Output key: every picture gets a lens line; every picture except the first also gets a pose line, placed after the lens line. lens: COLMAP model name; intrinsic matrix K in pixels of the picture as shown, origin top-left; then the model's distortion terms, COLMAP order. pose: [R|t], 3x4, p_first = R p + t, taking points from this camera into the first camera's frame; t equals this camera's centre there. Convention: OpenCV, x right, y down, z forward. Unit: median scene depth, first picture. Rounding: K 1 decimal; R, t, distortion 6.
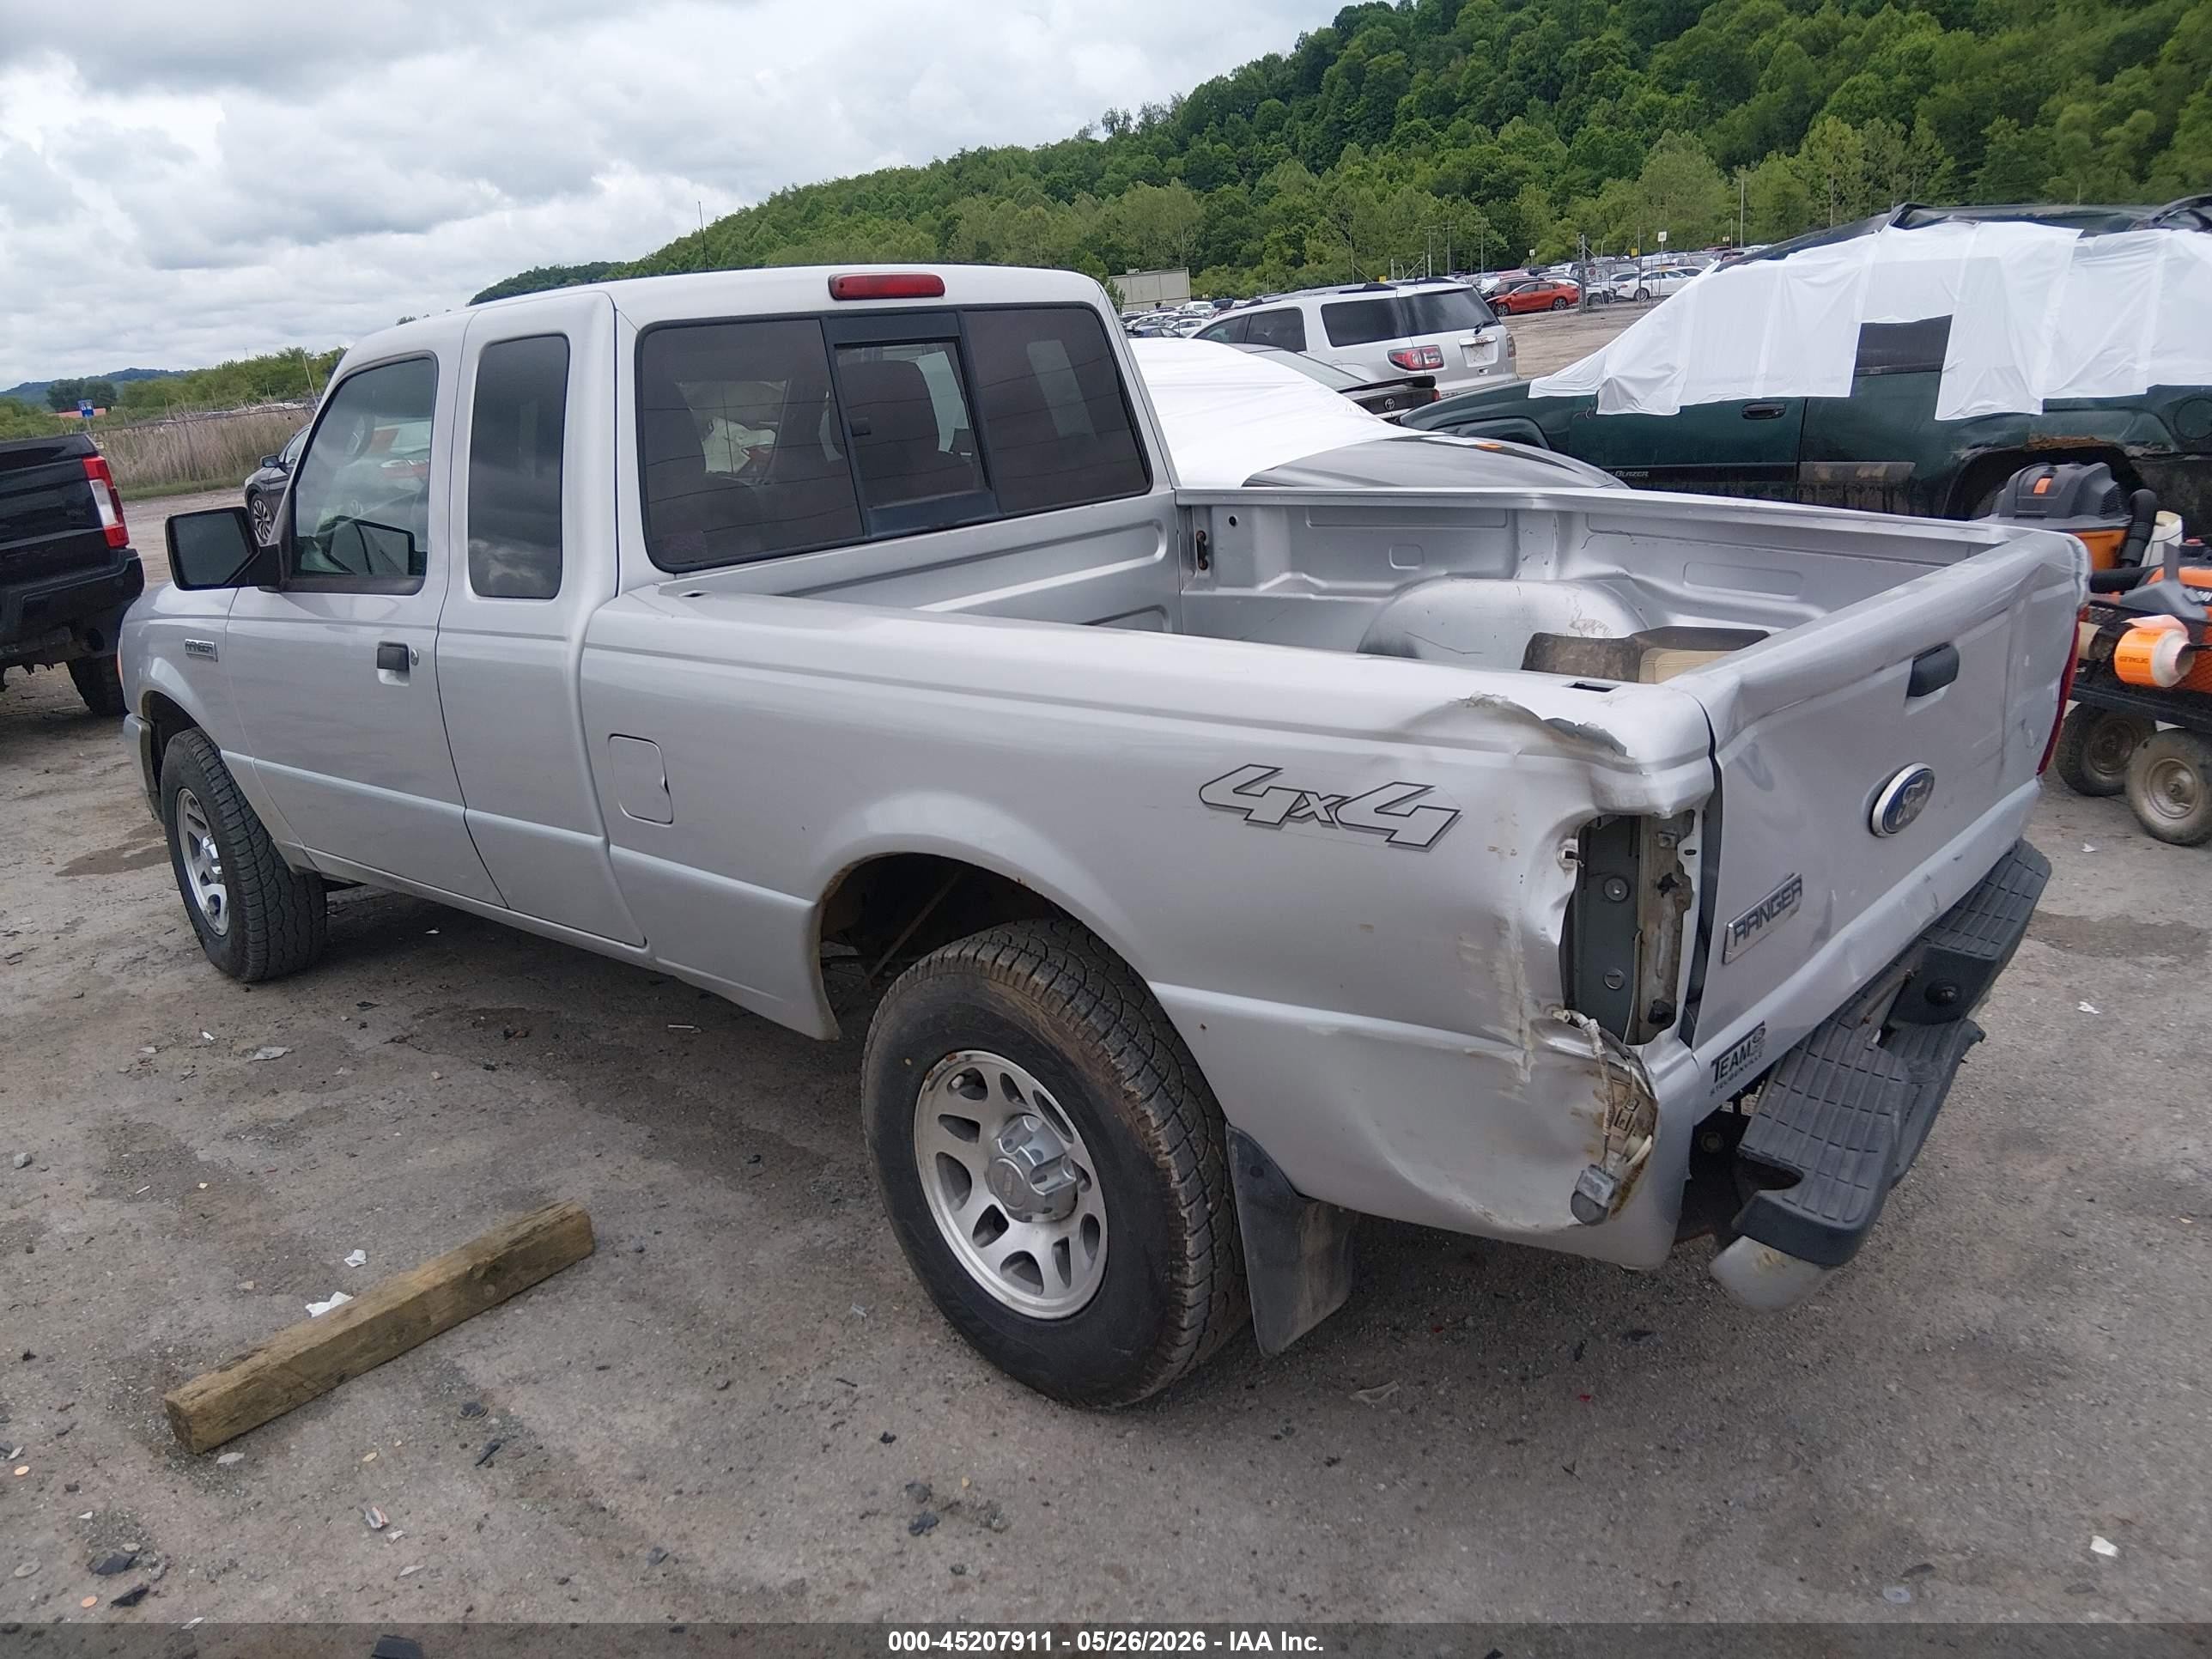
lens RADIAL K [[1682.5, 0, 1111.7], [0, 1682.5, 832.4], [0, 0, 1]] dist [0.072357, -0.123338]
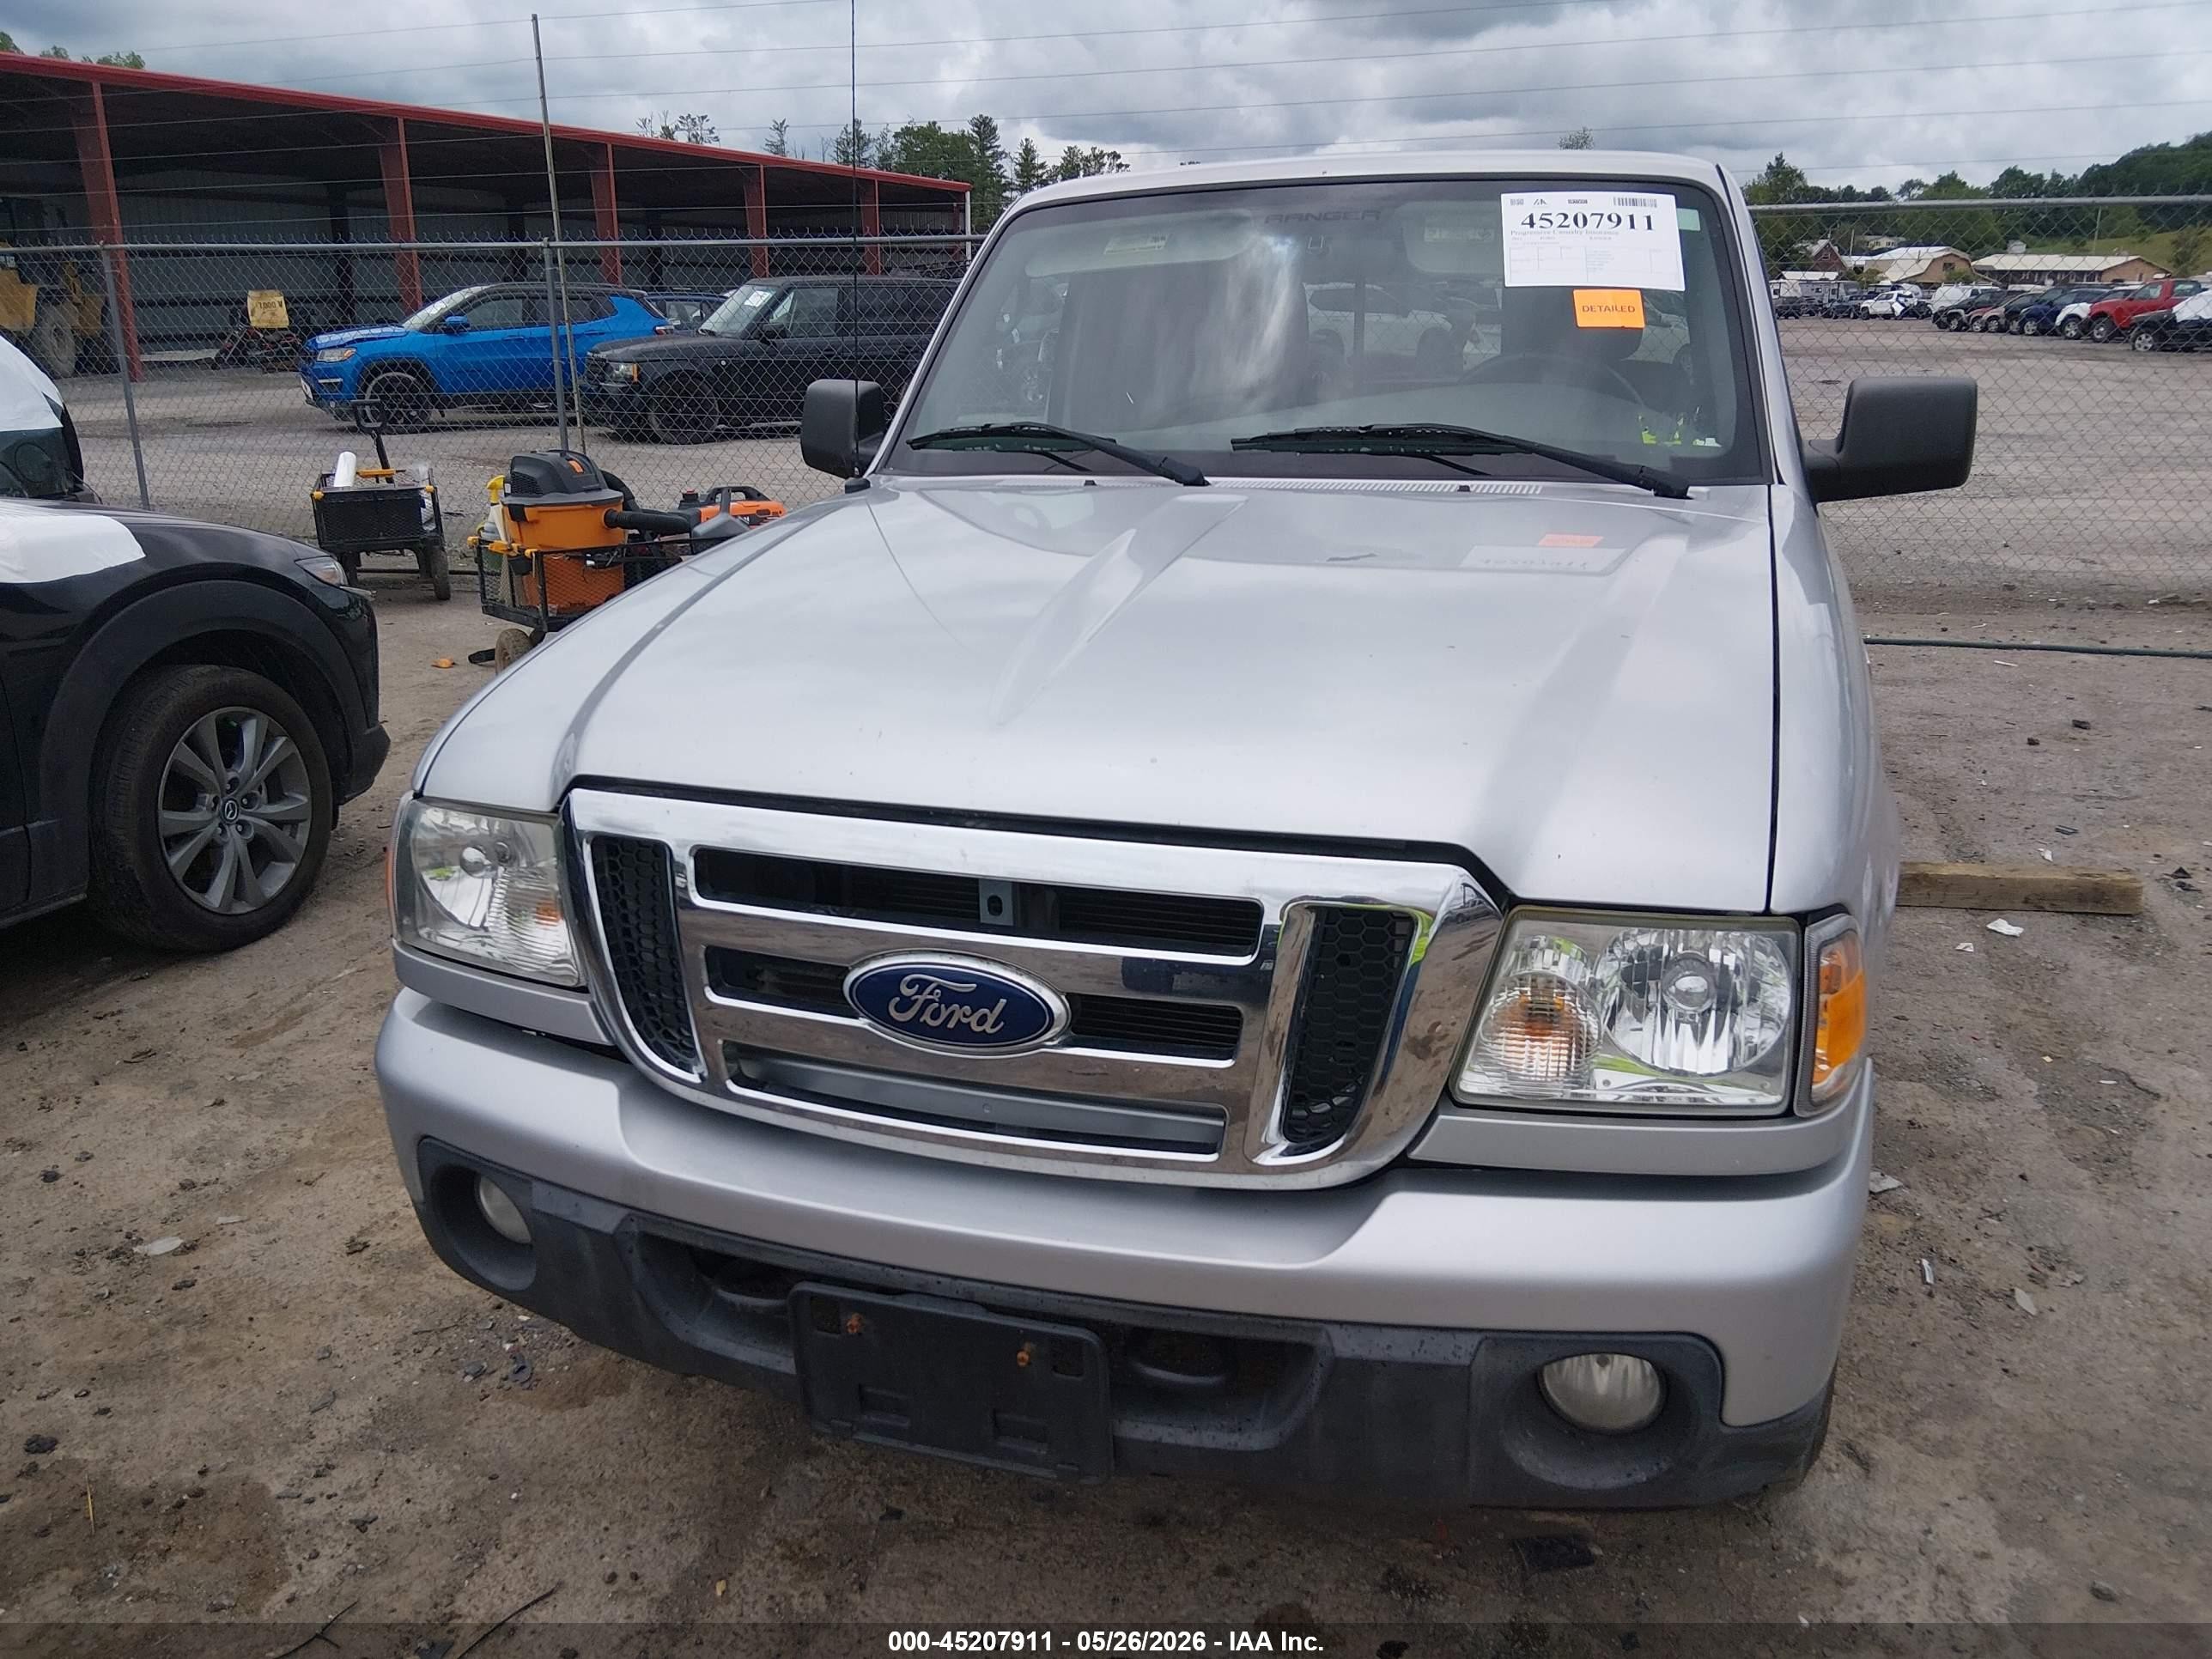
lens RADIAL K [[1688.0, 0, 1106.0], [0, 1688.0, 829.5], [0, 0, 1]] dist [0.071435, -0.128396]
pose [[-0.431167, -0.184679, 0.883170, -0.944223], [0.293803, 0.896744, 0.330954, -0.317836], [-0.853097, 0.402174, -0.332387, 1.437169]]
